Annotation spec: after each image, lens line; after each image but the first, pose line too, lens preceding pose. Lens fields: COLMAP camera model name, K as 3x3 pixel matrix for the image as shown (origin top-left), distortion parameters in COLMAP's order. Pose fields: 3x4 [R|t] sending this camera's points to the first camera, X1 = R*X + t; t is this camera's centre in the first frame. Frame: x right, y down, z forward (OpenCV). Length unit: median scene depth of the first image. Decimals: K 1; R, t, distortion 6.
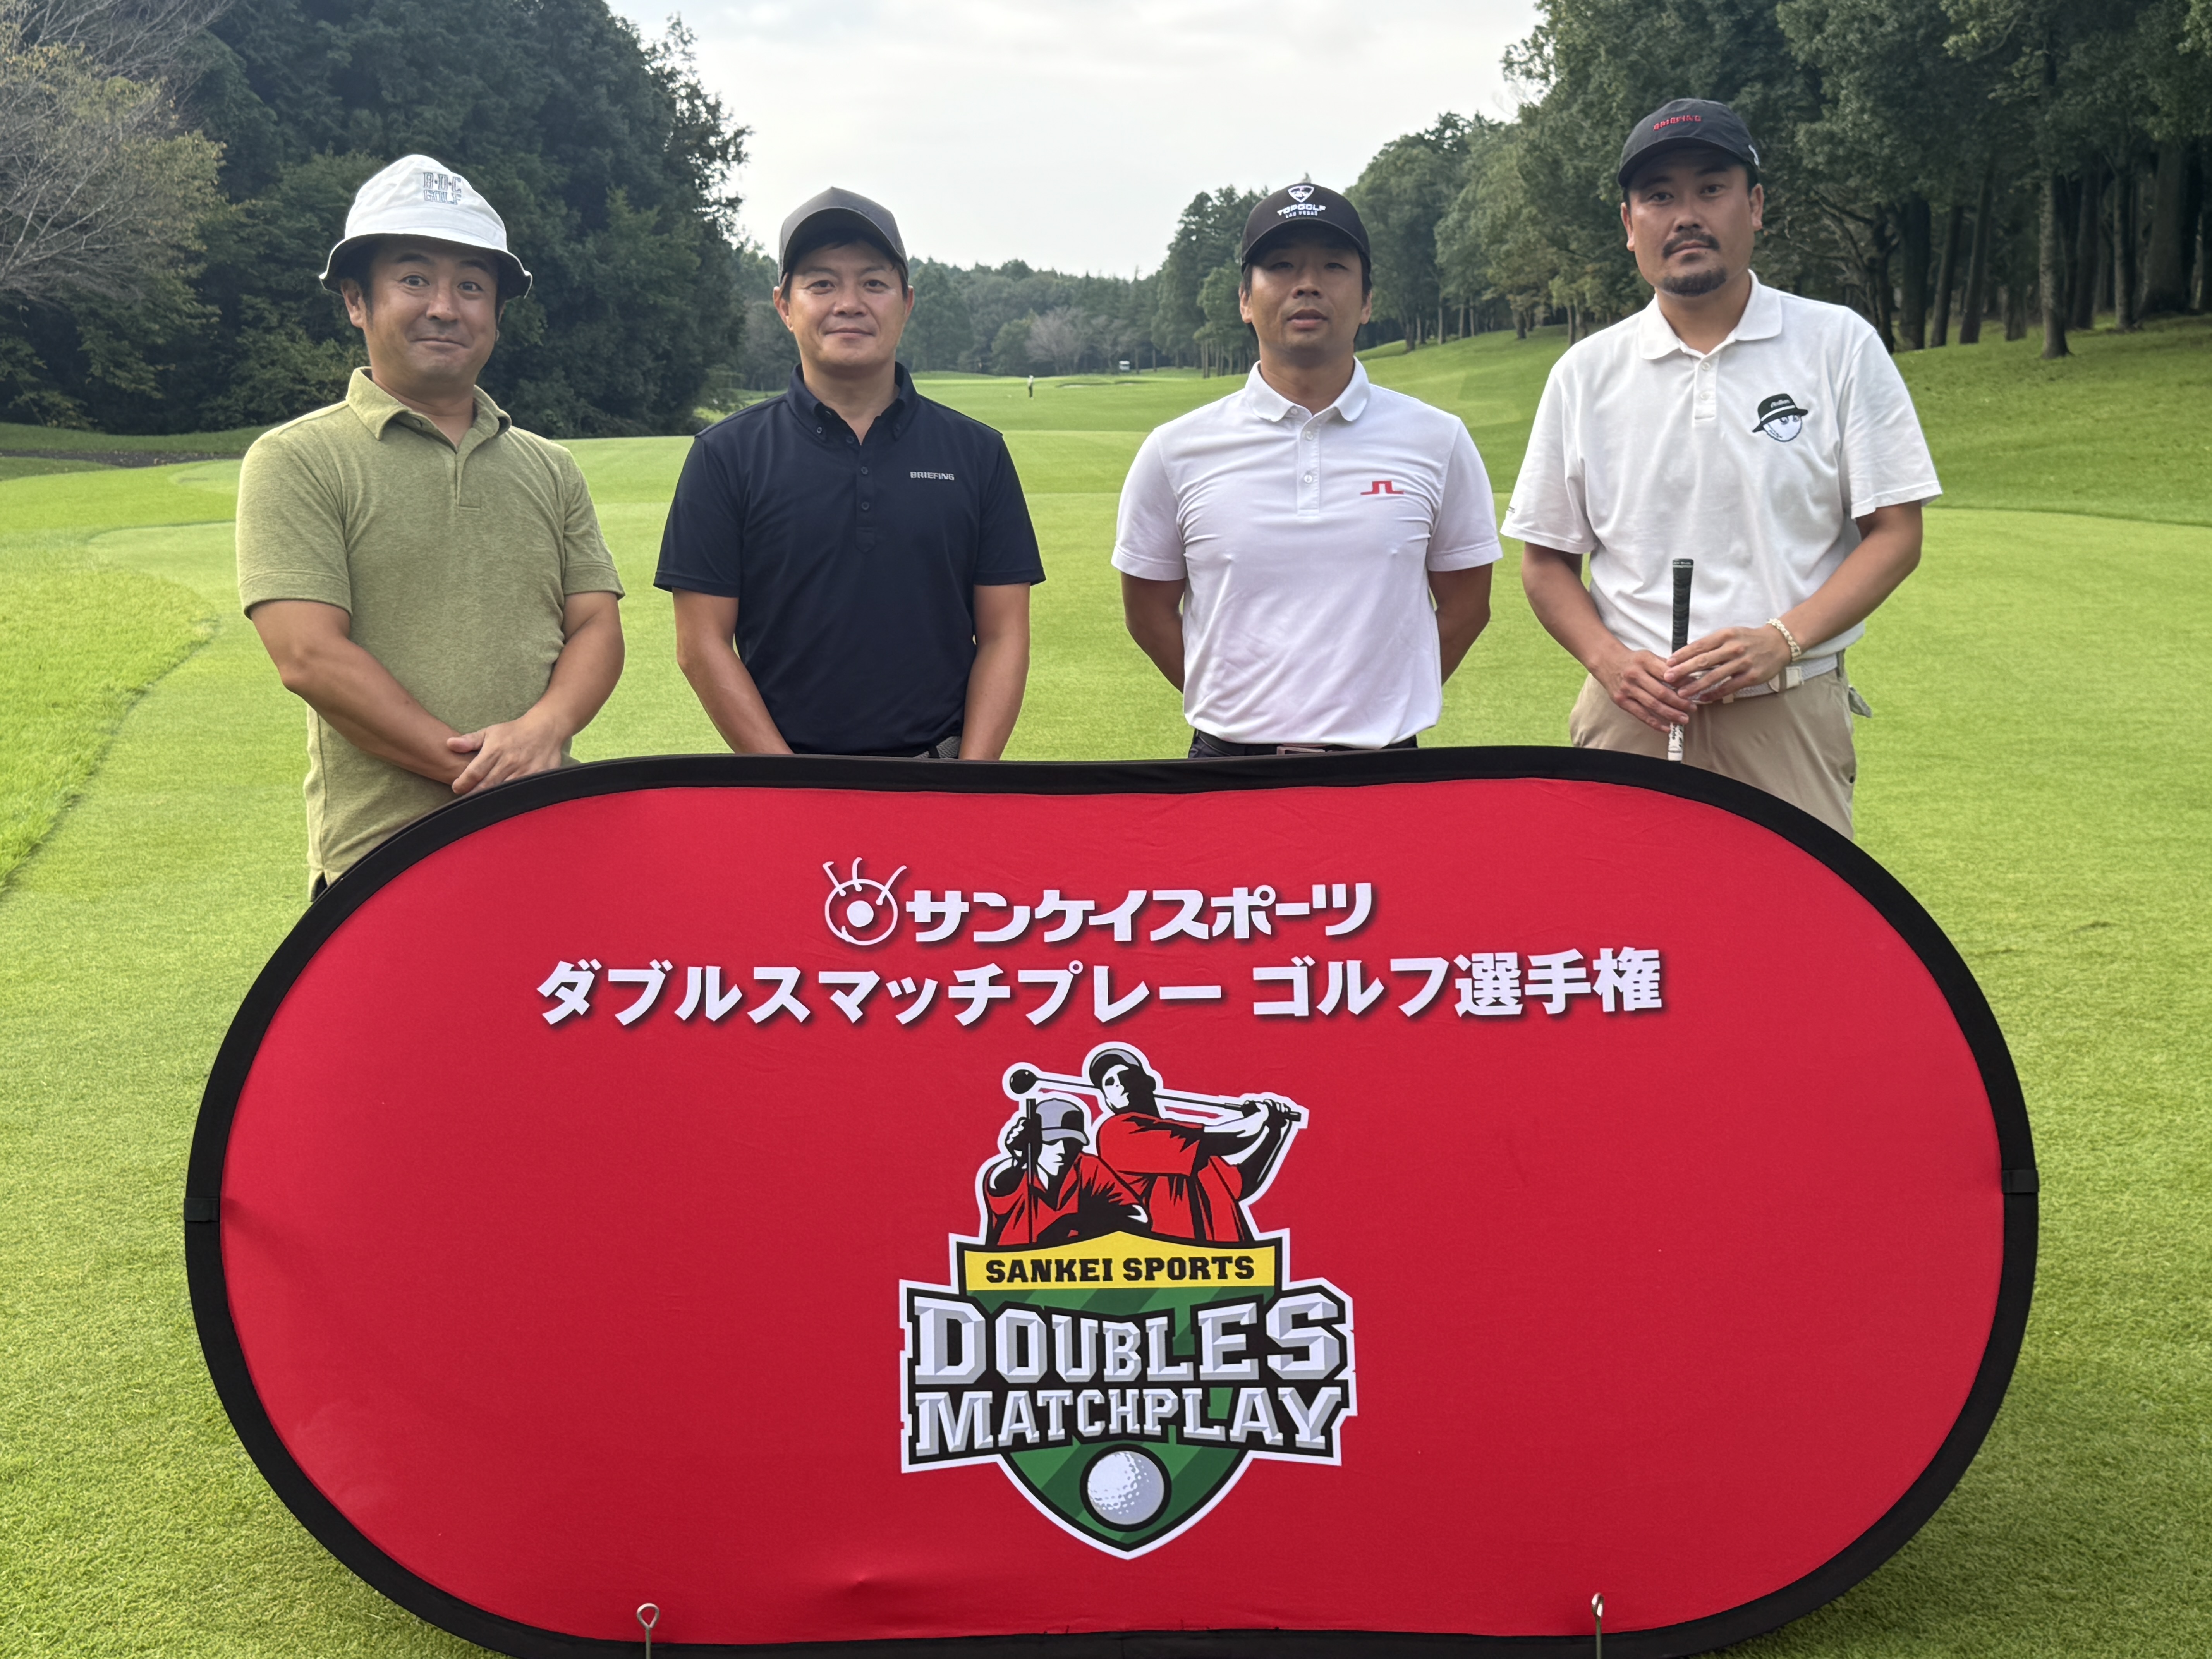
lens RADIAL K [[2914.8, 0, 1113.8], [0, 2914.8, 837.3], [0, 0, 1]] dist [0.174931, -0.309614]
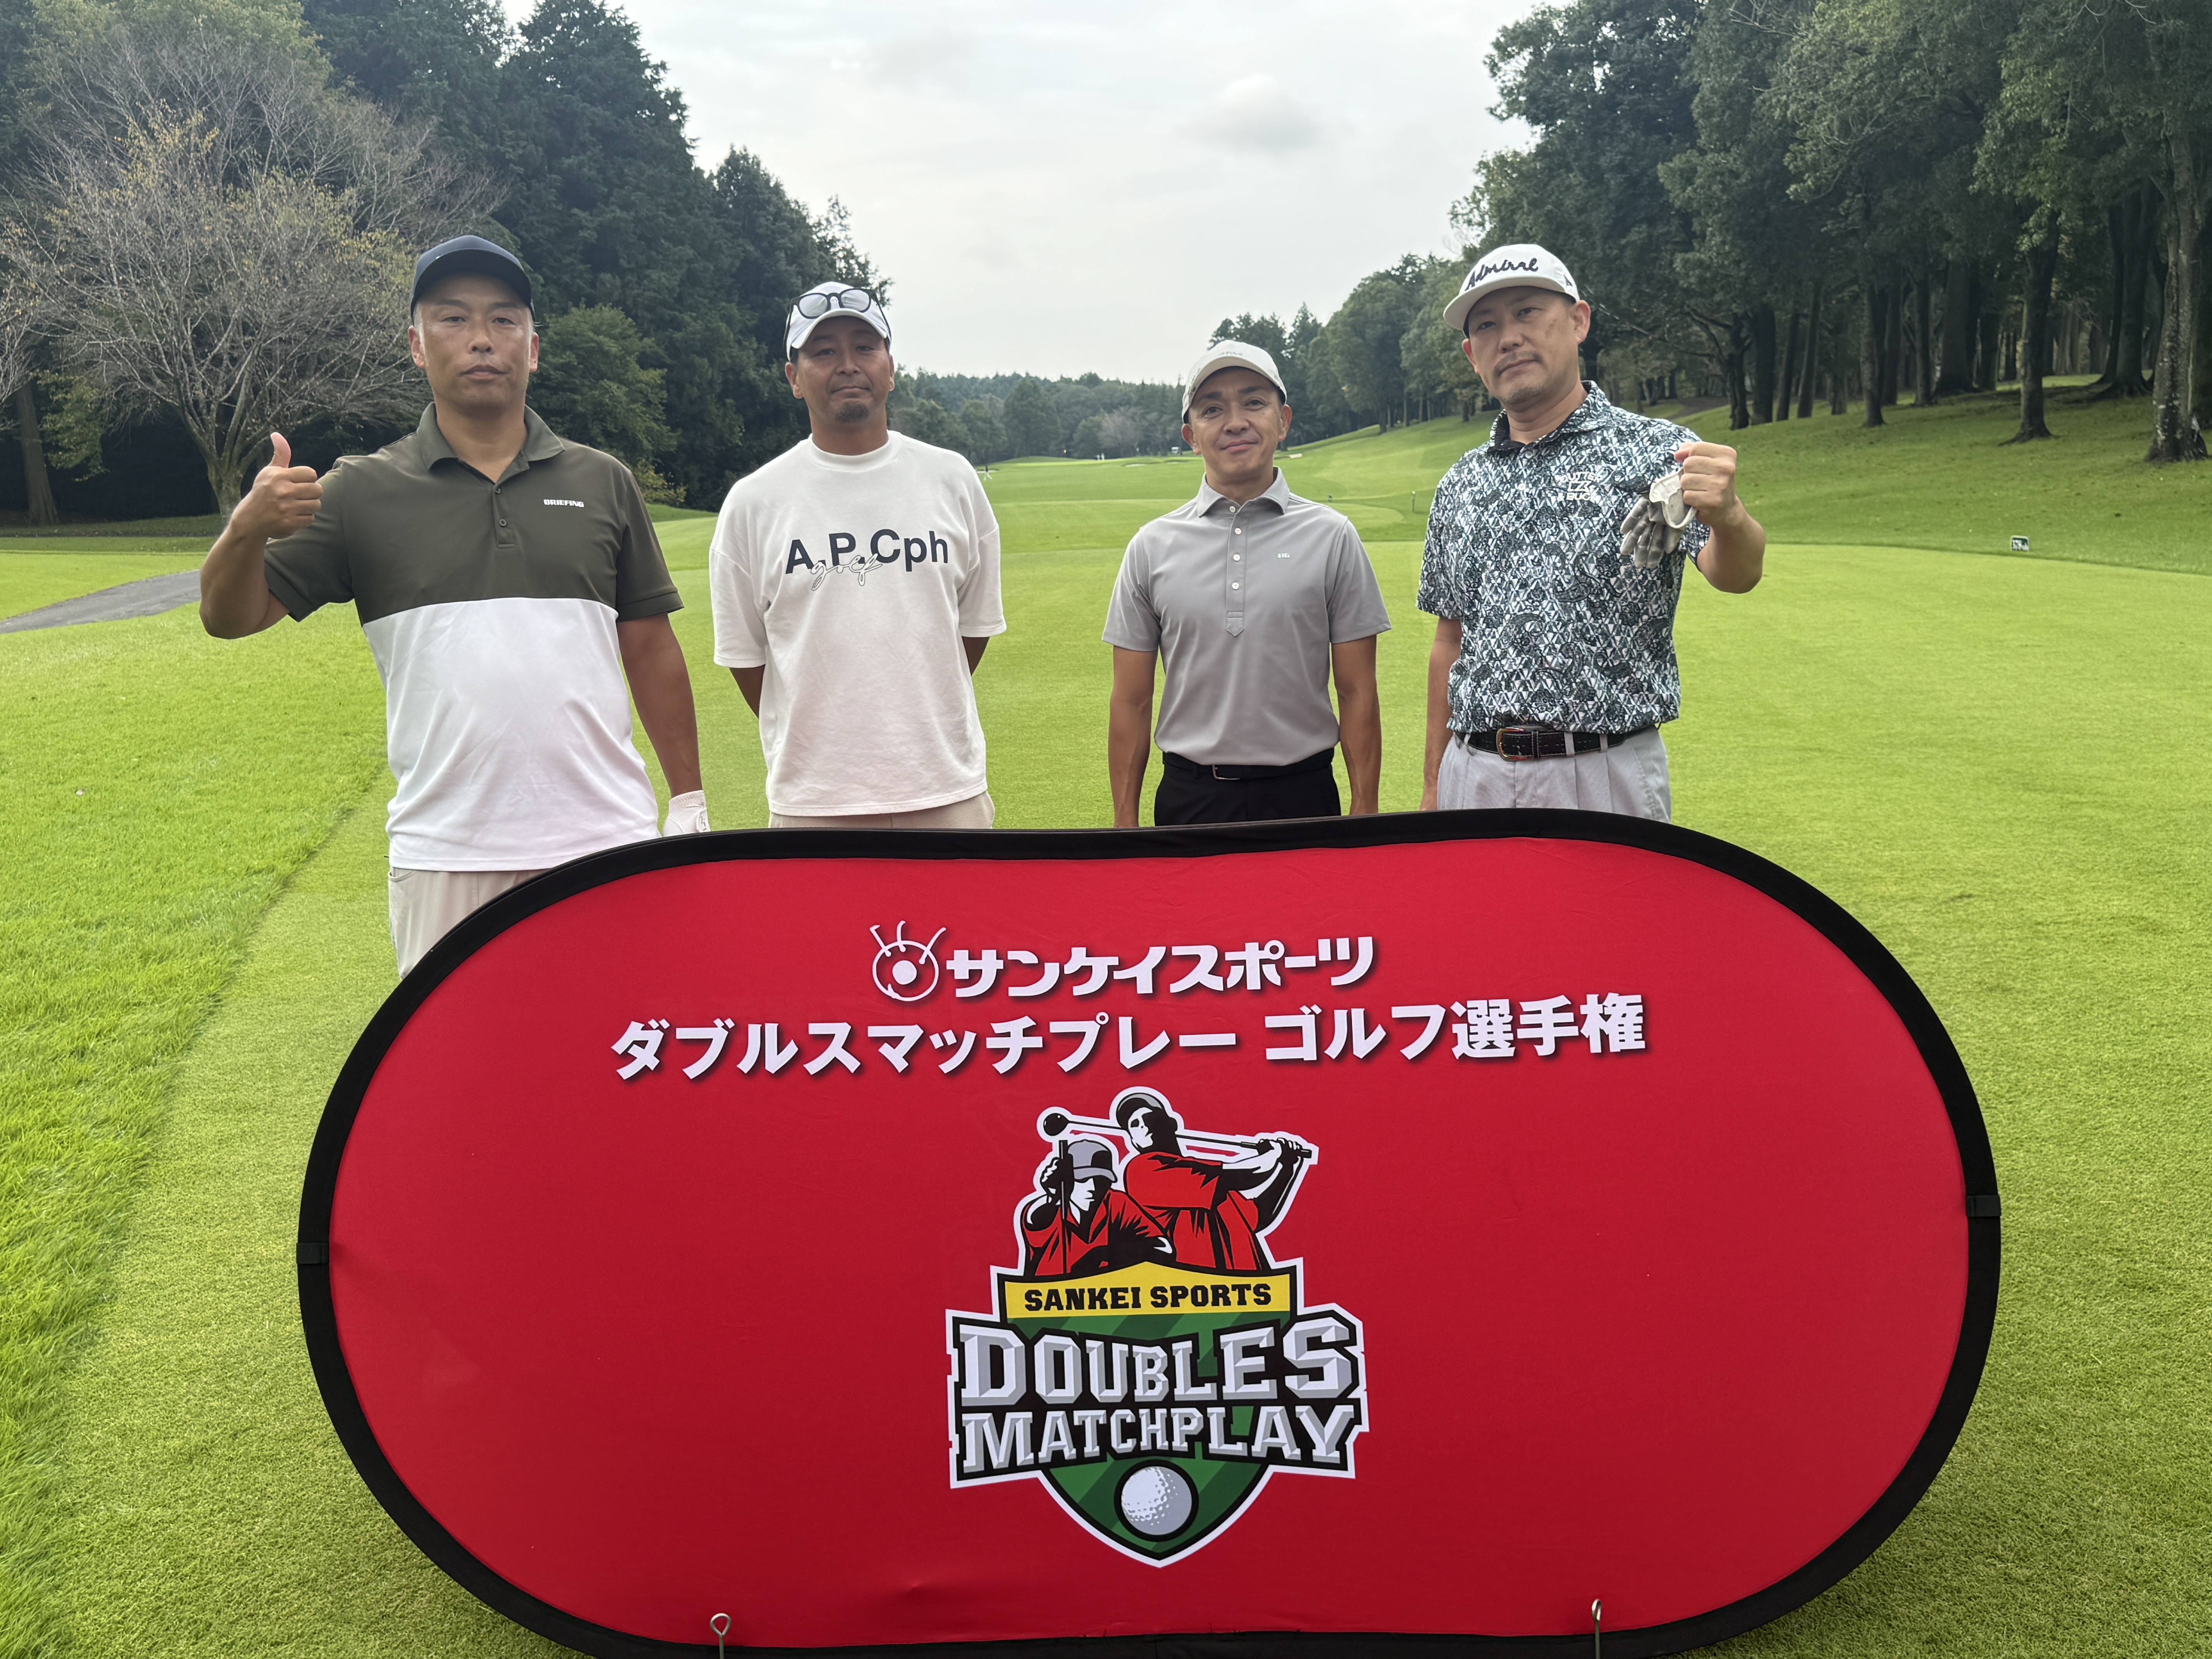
lens RADIAL K [[2129.2, 0, 1106.5], [0, 2129.2, 837.4], [0, 0, 1]] dist [0.187363, -0.418603]
pose [[0.999381, -0.018187, -0.030116, 0.013825], [0.018768, 0.999641, 0.019117, -0.038383], [0.029757, -0.019670, 0.999364, 0.202573]]
